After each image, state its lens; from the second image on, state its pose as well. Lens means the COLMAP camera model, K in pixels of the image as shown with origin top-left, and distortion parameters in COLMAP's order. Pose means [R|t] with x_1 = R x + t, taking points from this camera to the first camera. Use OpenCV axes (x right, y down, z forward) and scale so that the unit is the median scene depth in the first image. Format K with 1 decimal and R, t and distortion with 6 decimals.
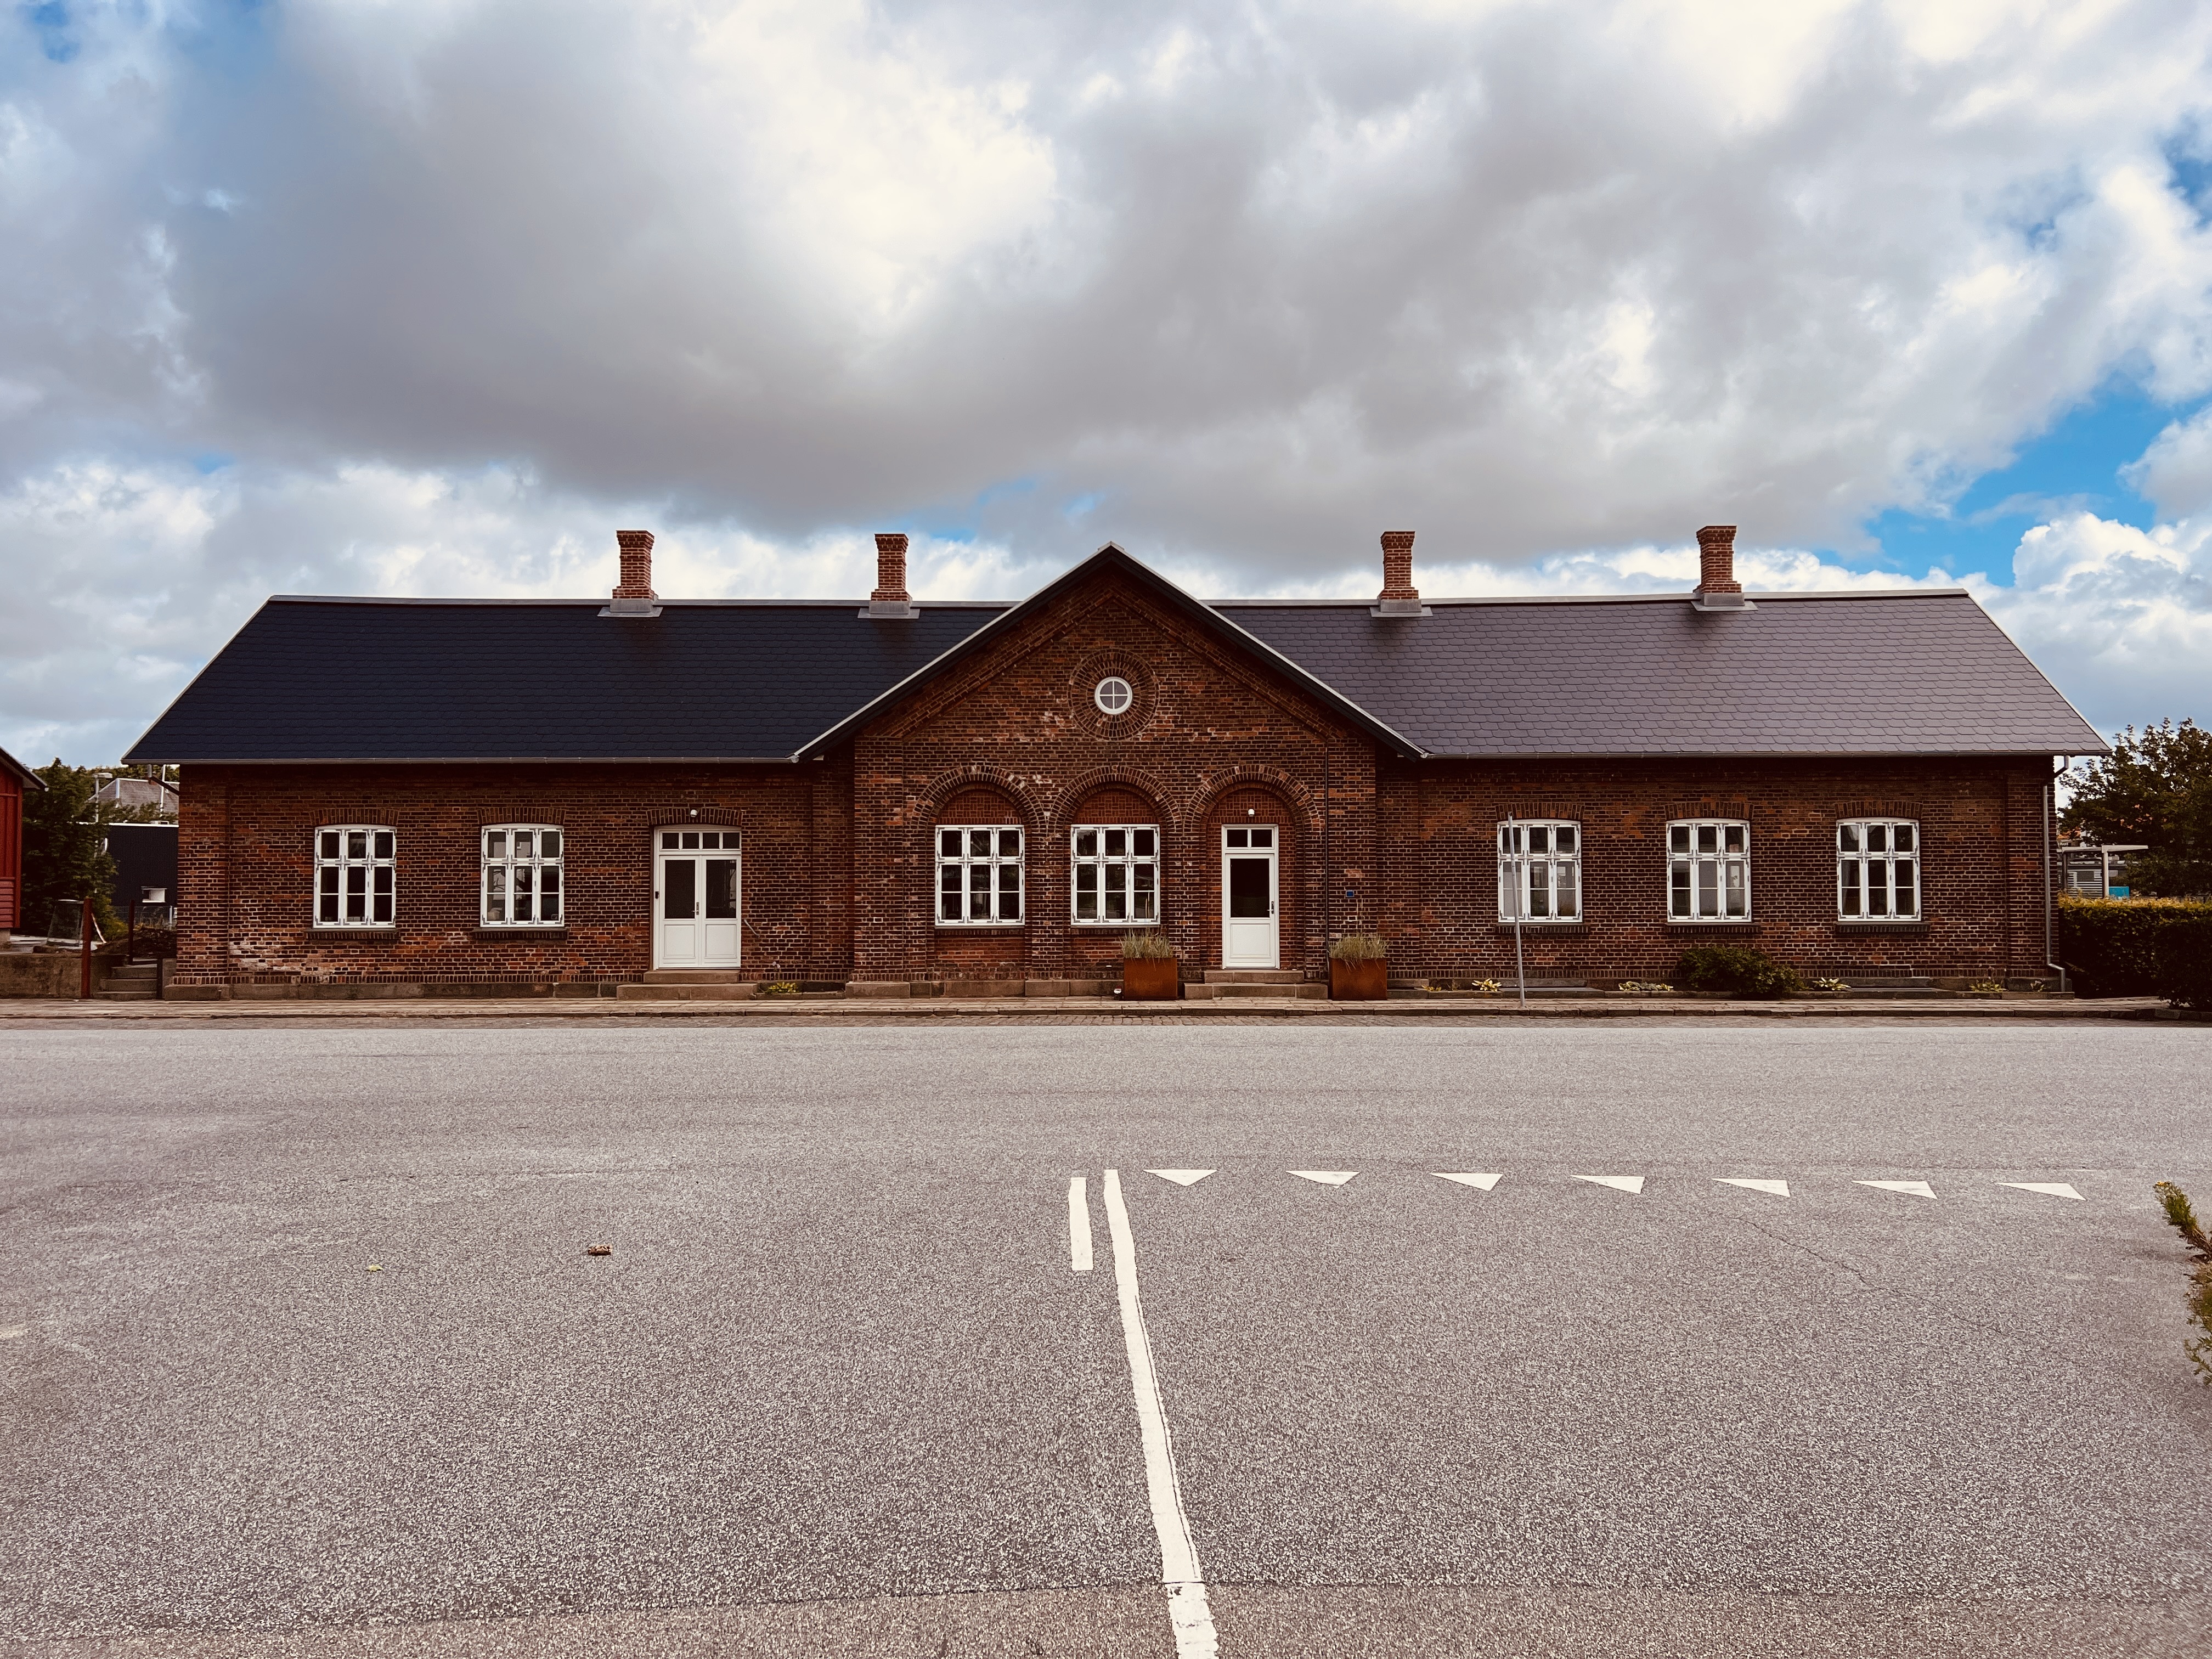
lens RADIAL K [[1636.1, 0, 1108.6], [0, 1636.1, 821.0], [0, 0, 1]] dist [0.052003, -0.060903]
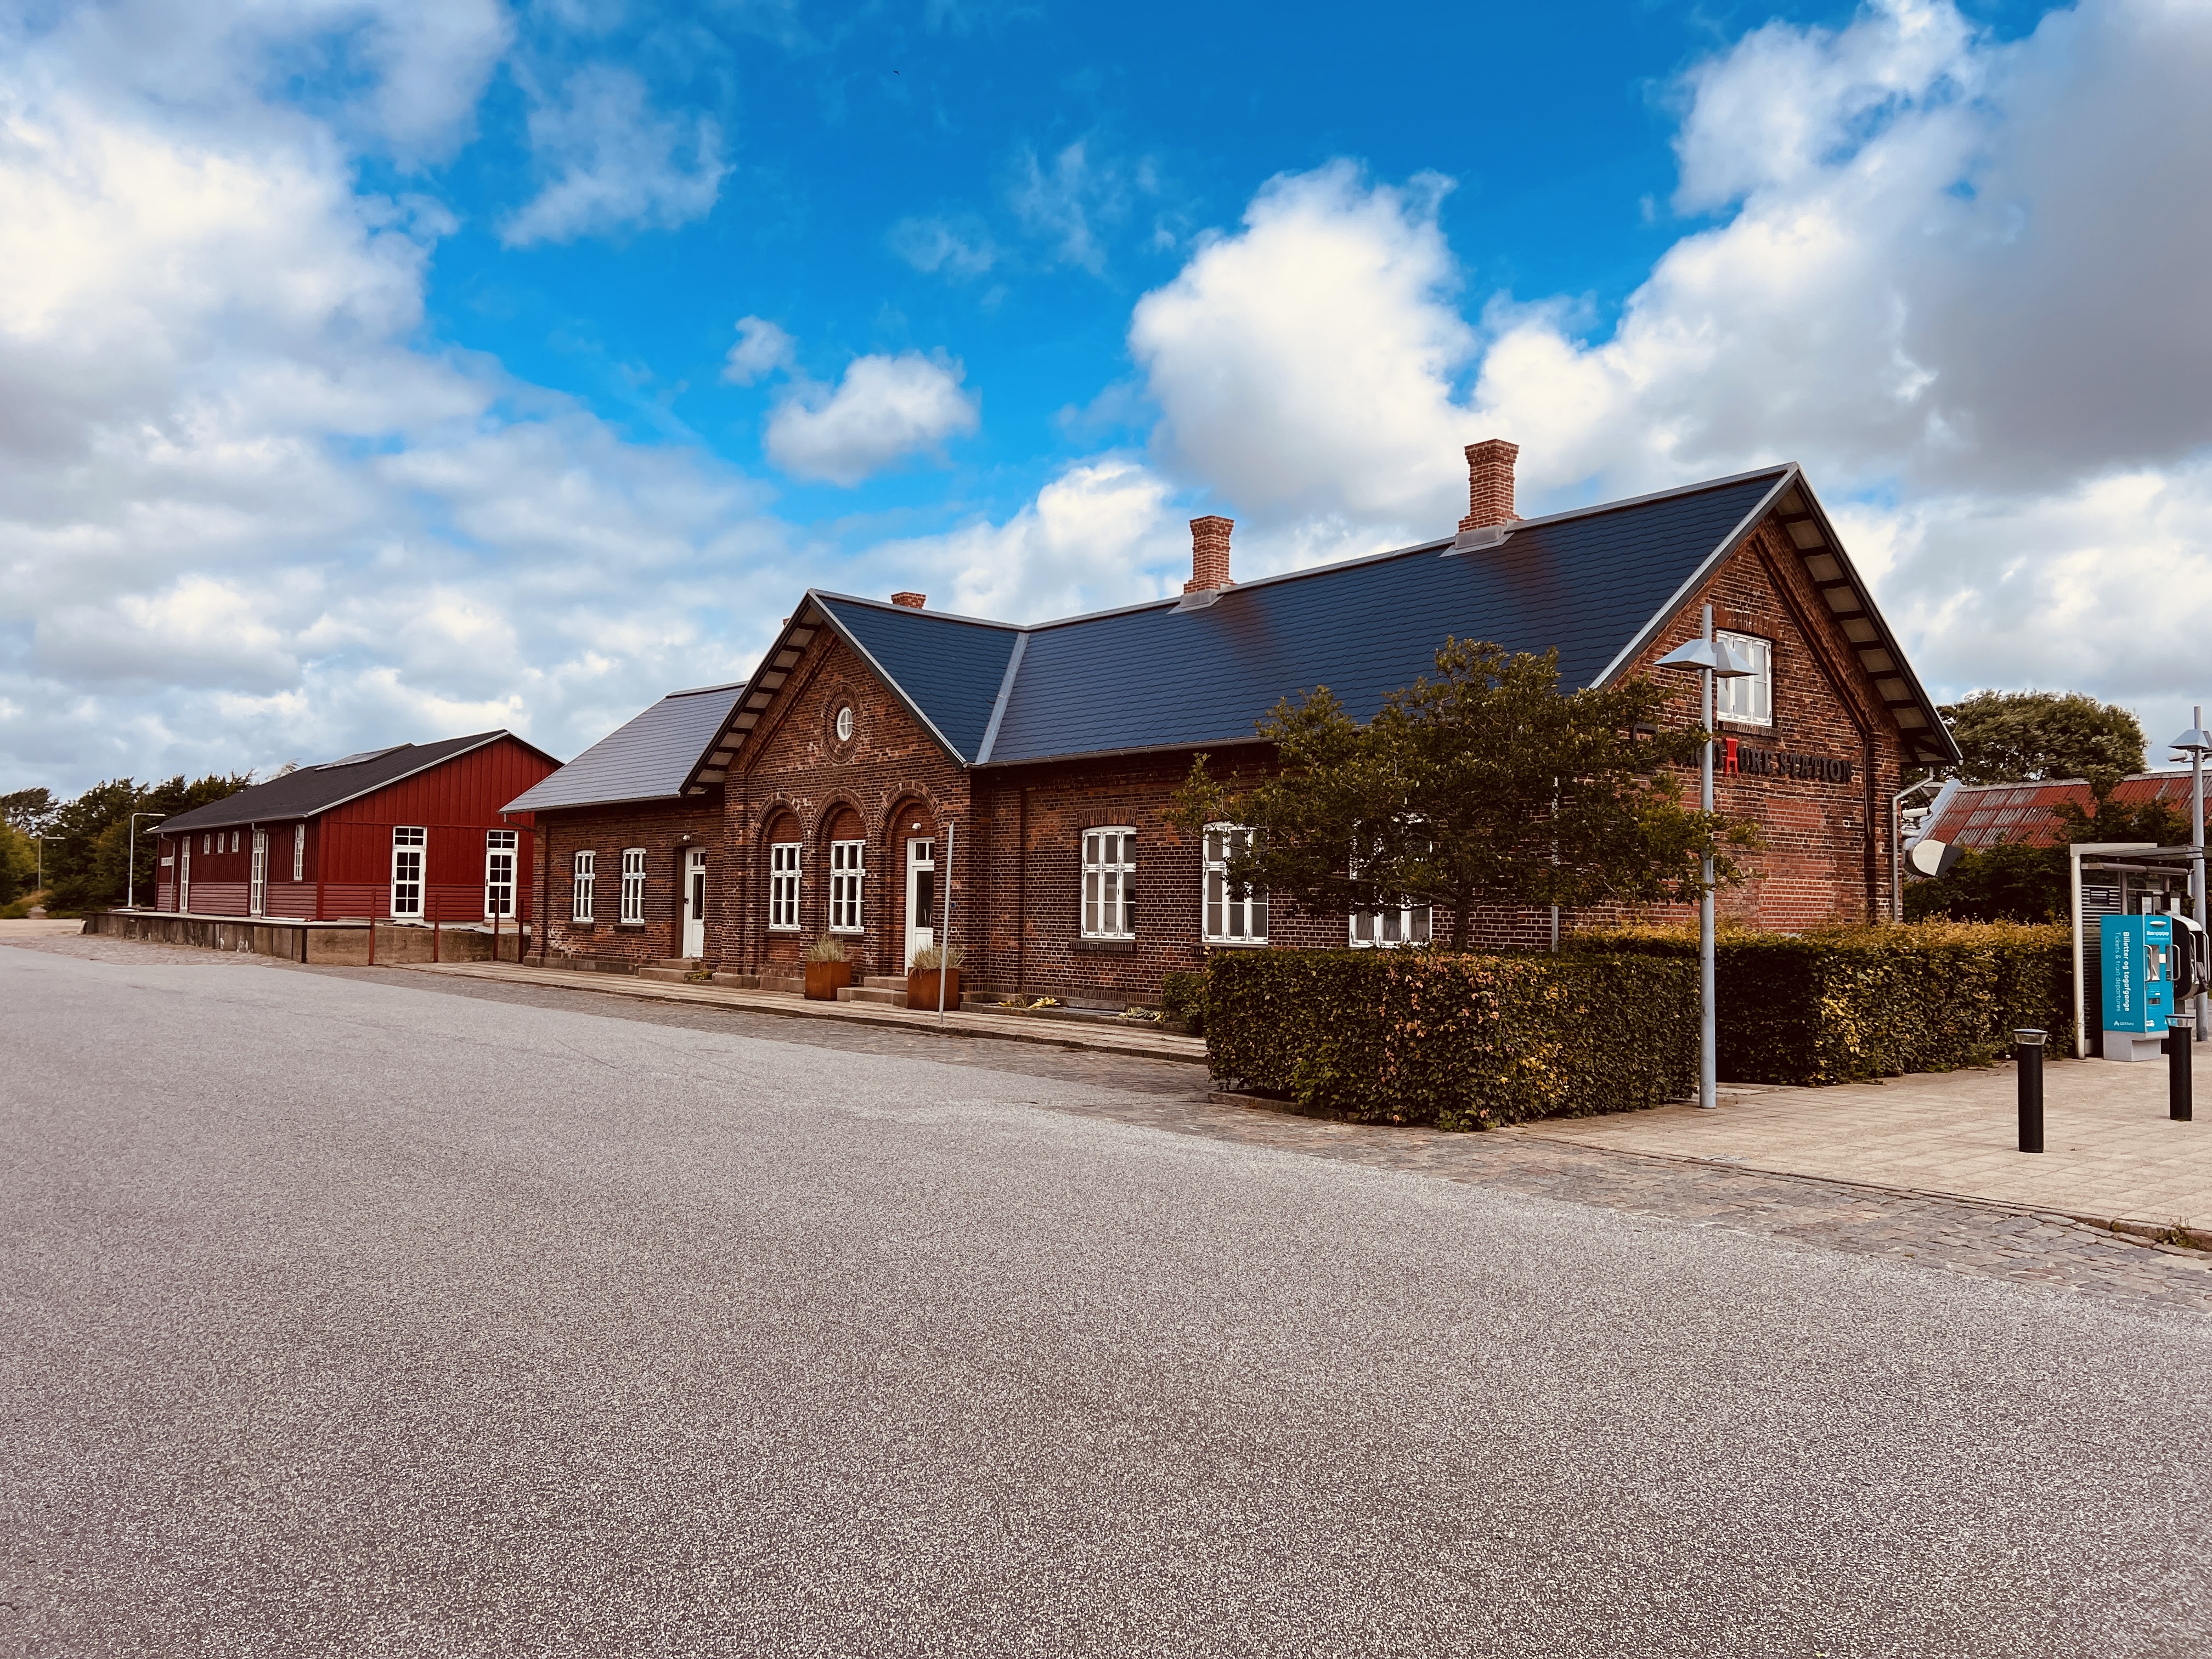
lens RADIAL K [[1636.1, 0, 1108.6], [0, 1636.1, 821.0], [0, 0, 1]] dist [0.052003, -0.060903]
pose [[0.645022, -0.028943, -0.763616, 0.962517], [0.024929, 0.999548, -0.016828, 0.012038], [0.763758, -0.008182, 0.645451, 0.419885]]
